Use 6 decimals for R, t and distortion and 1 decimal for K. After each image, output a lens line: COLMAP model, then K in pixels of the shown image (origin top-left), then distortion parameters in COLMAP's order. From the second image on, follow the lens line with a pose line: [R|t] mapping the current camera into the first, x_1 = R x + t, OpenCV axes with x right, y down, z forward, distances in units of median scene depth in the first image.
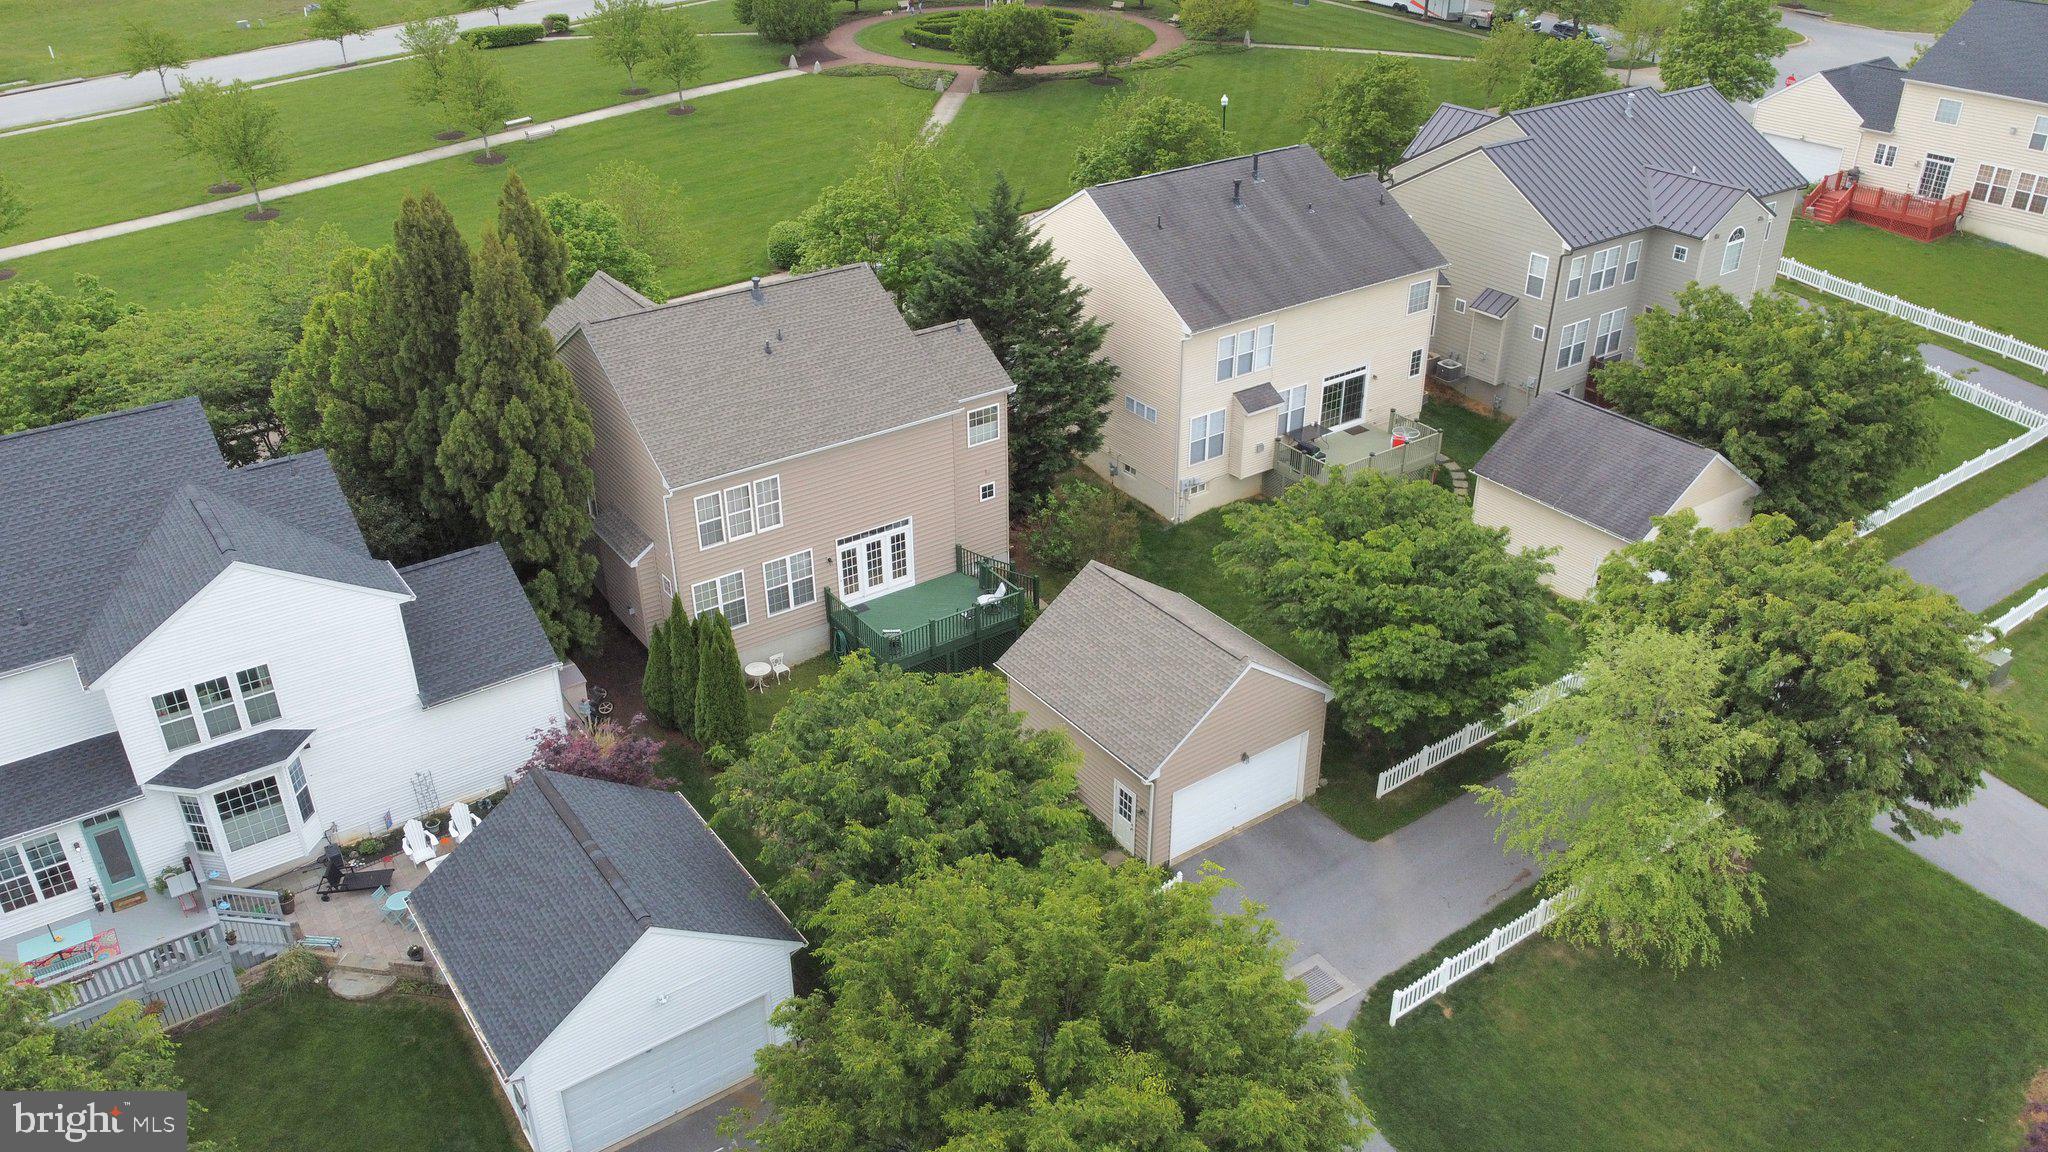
lens RADIAL K [[1552.4, 0, 1023.3], [0, 1552.4, 586.9], [0, 0, 1]] dist [0.005645, -0.002654]
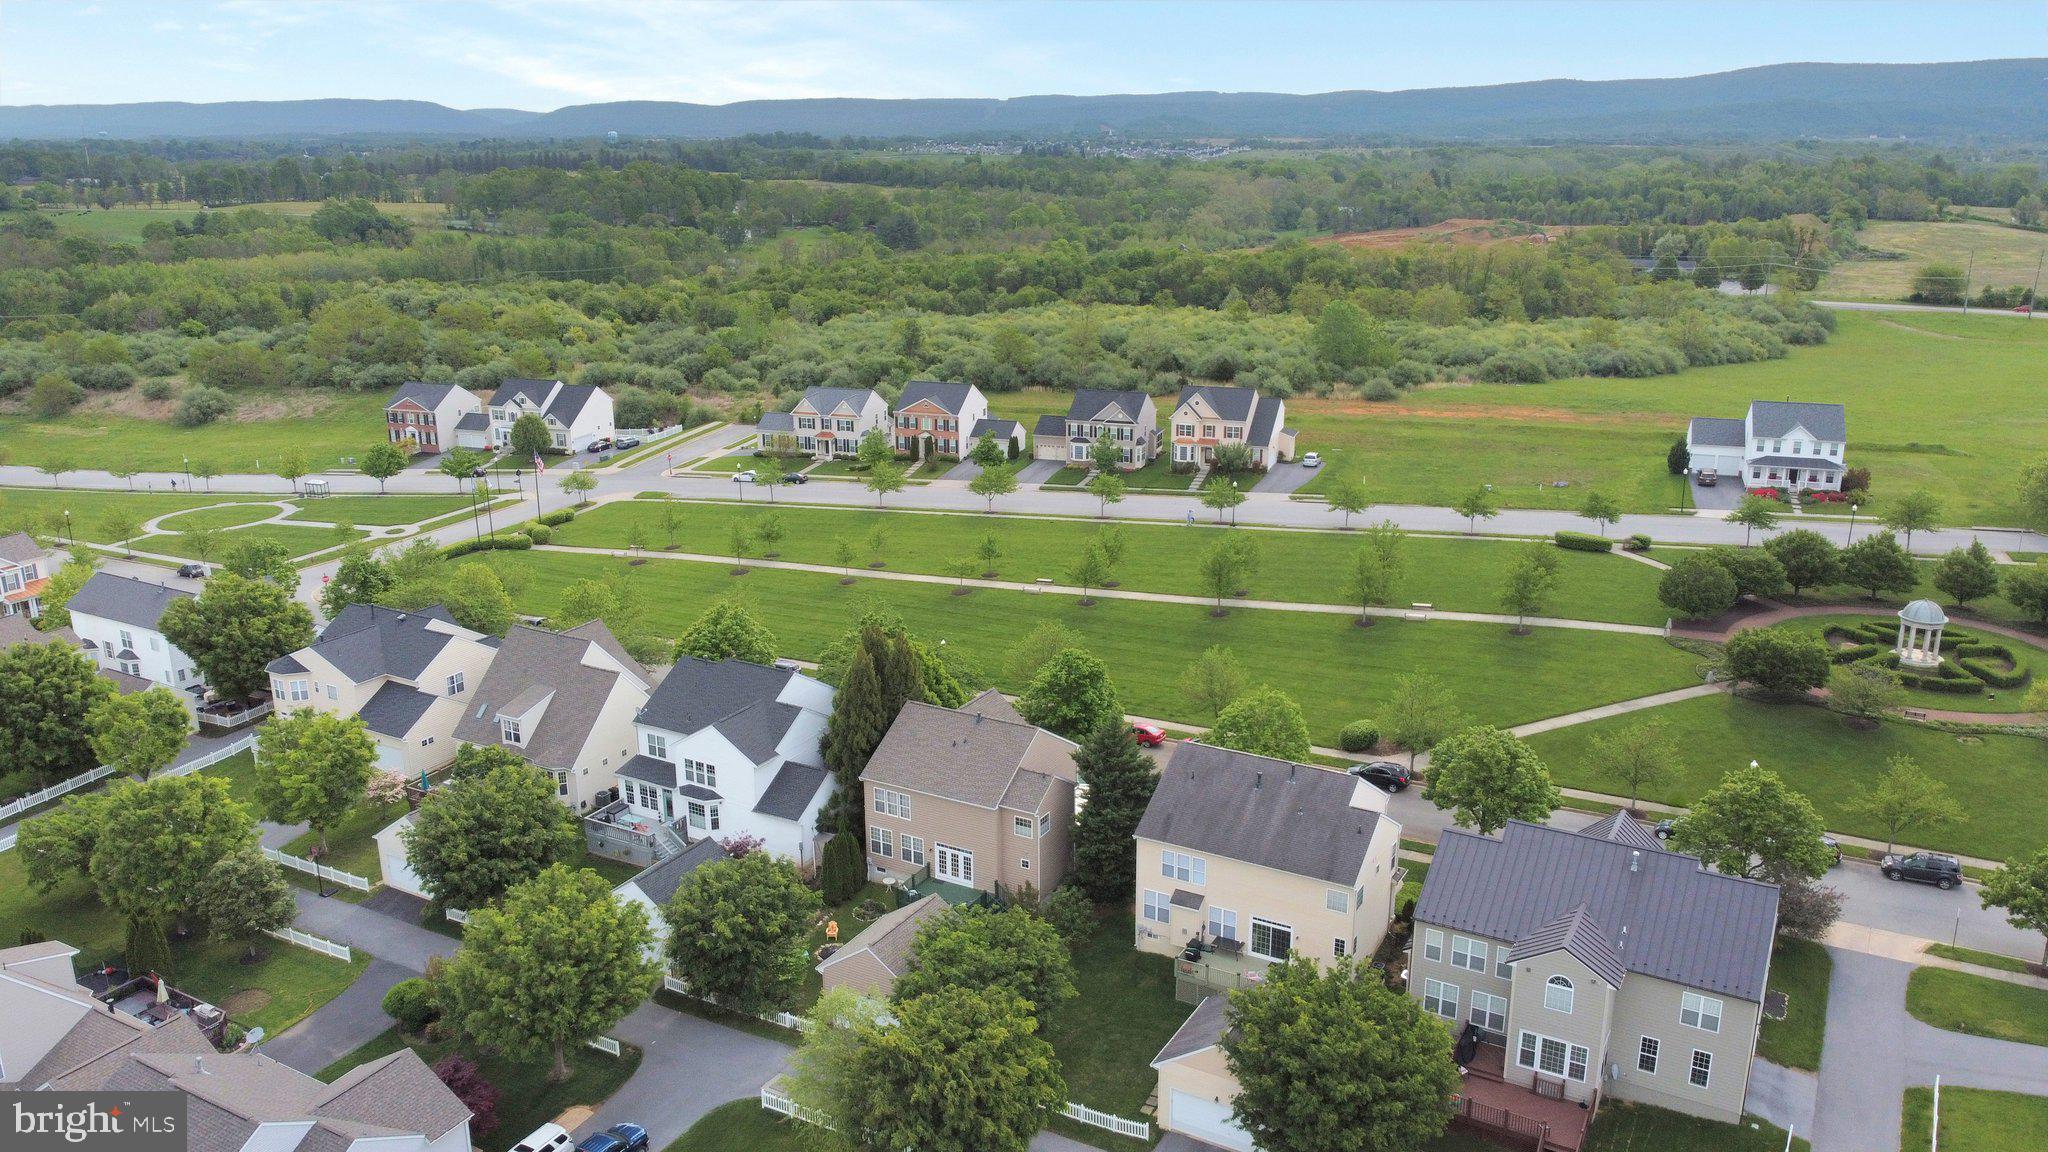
lens RADIAL K [[1526.5, 0, 1021.3], [0, 1526.5, 506.7], [0, 0, 1]] dist [0.003713, -0.005434]
pose [[0.440254, 0.222386, -0.869897, 1.552650], [-0.443586, 0.896220, 0.004617, -0.477589], [0.780645, 0.383842, 0.493212, -0.059566]]
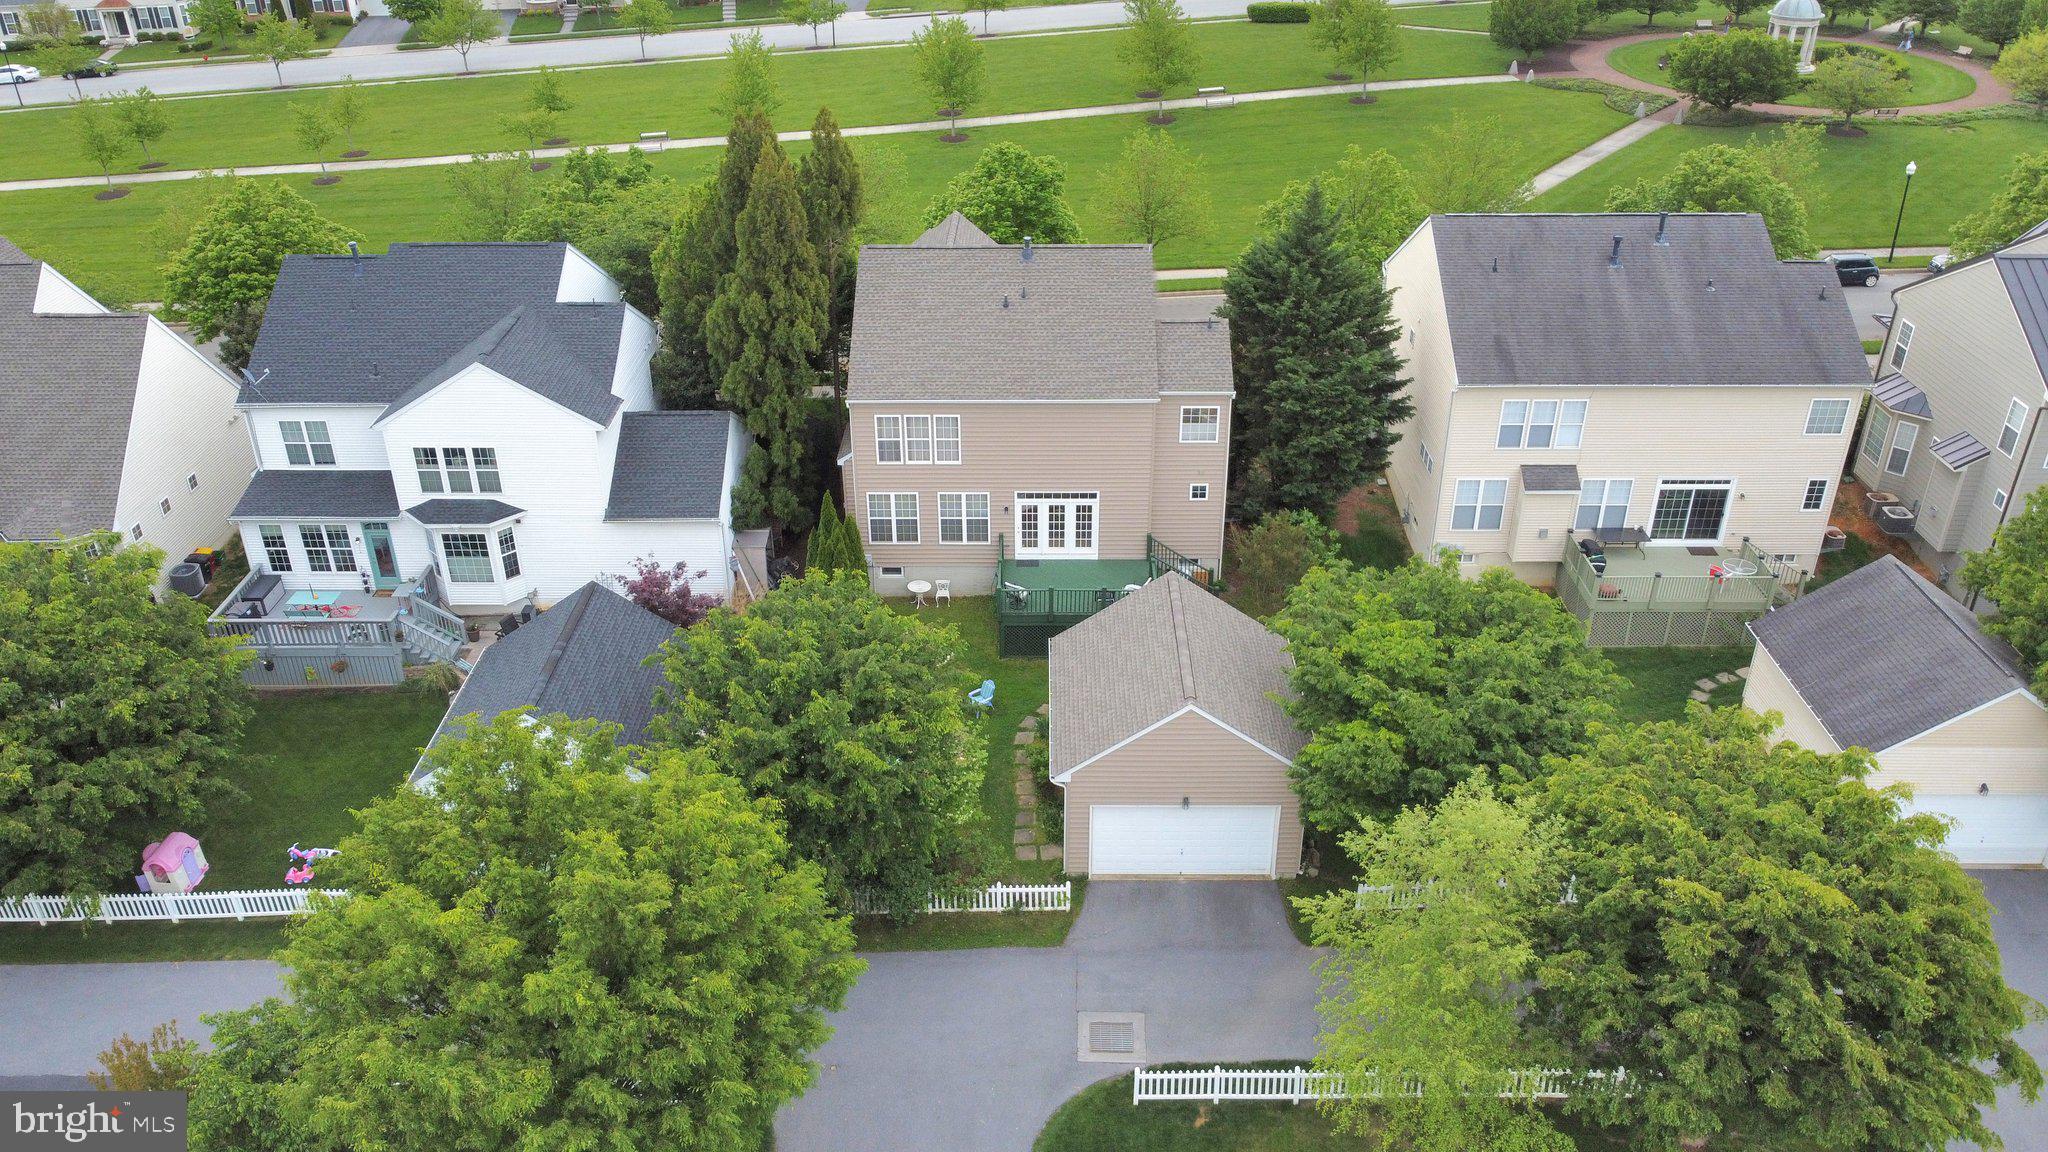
lens RADIAL K [[1560.7, 0, 1010.0], [0, 1560.7, 575.4], [0, 0, 1]] dist [-0.000561, -0.002732]
pose [[0.808827, 0.285488, -0.514097, 0.436298], [-0.286469, 0.954785, 0.079509, -0.059085], [0.513551, 0.082964, 0.854039, 0.095898]]
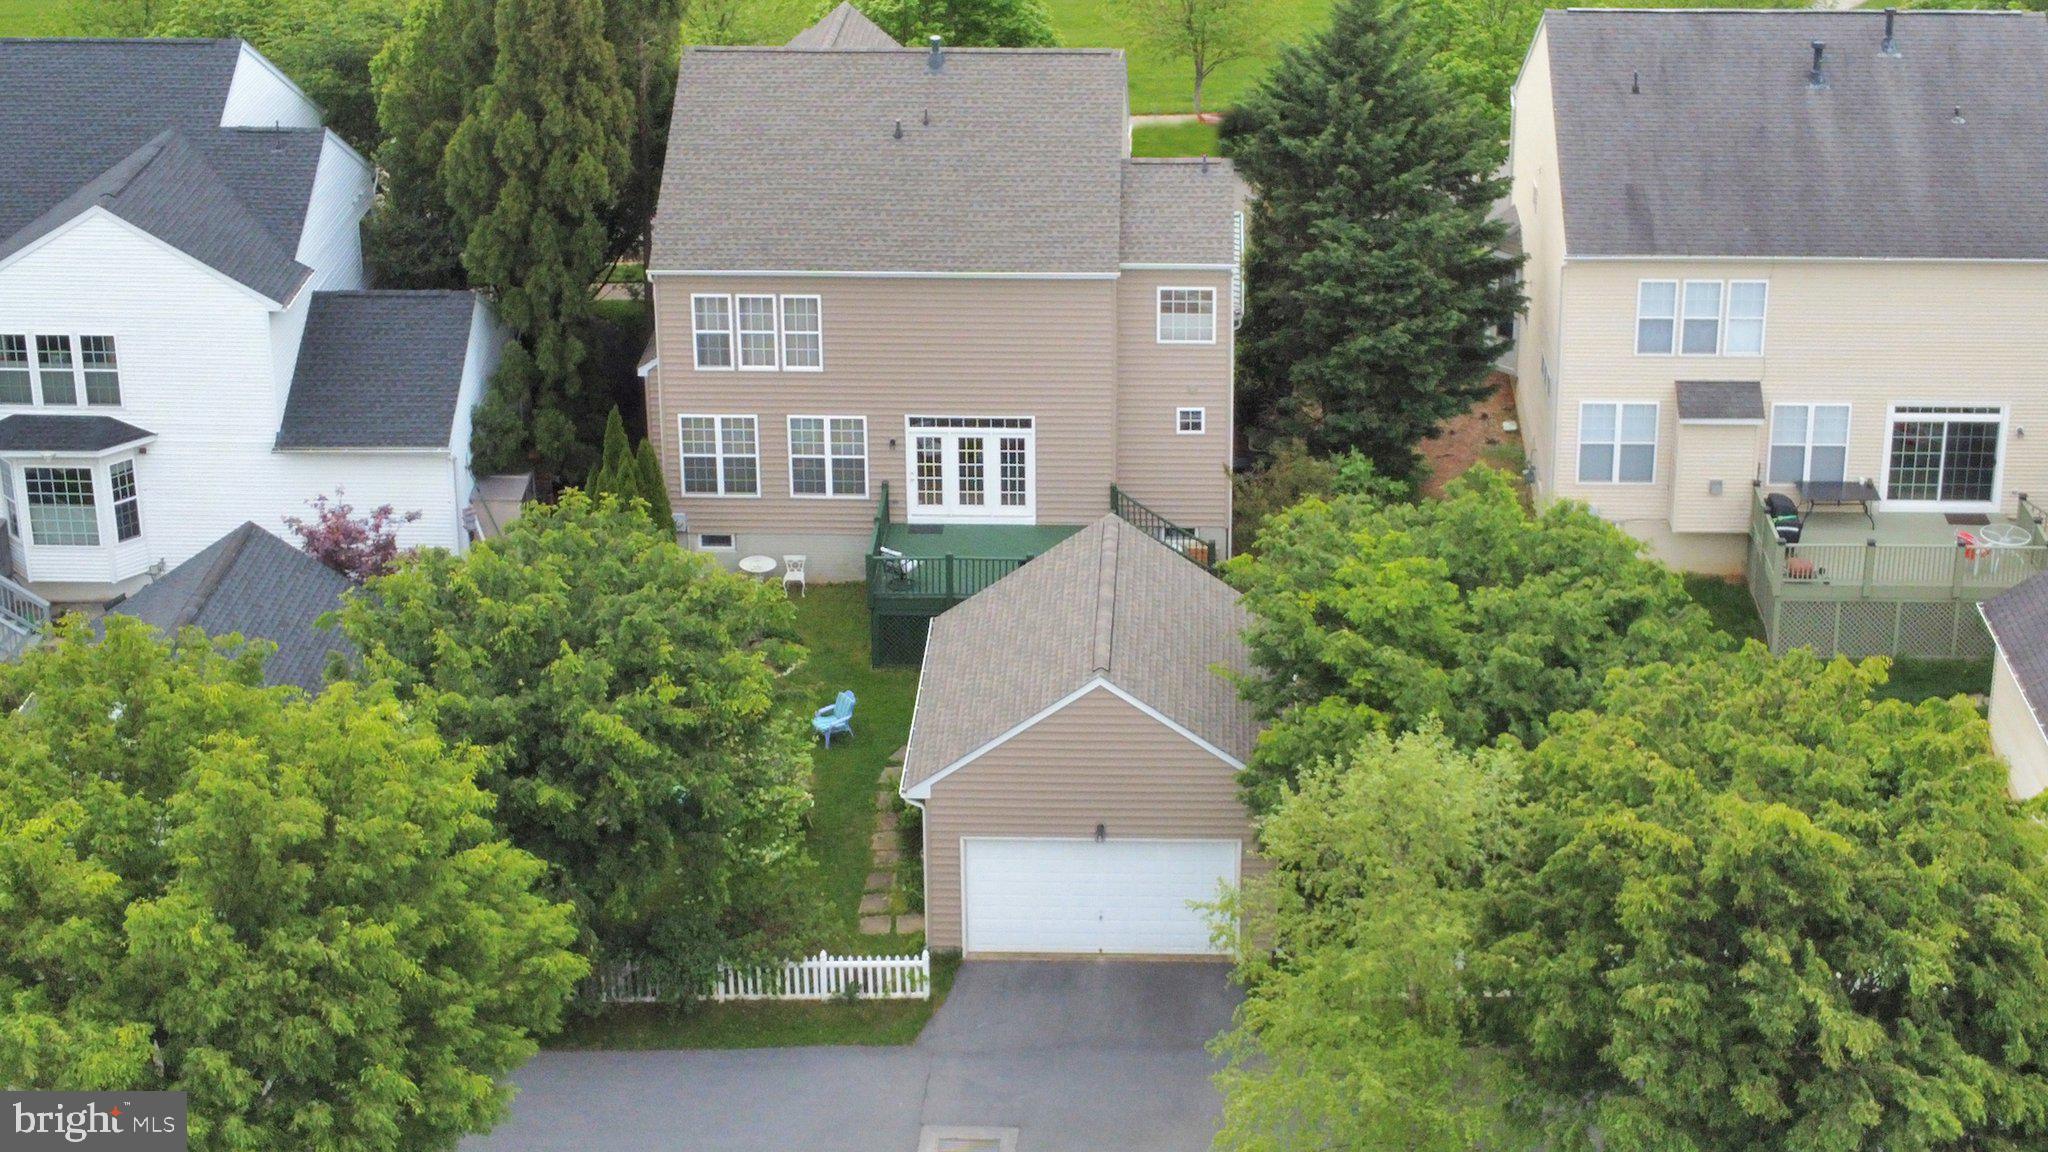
lens RADIAL K [[3146.6, 0, 1103.8], [0, 3146.6, 218.4], [0, 0, 1]] dist [-0.008778, 0.024796]
pose [[0.803695, 0.198289, -0.561032, 0.711569], [-0.296458, 0.950928, -0.088594, -0.015850], [0.515934, 0.237525, 0.823040, -0.122935]]
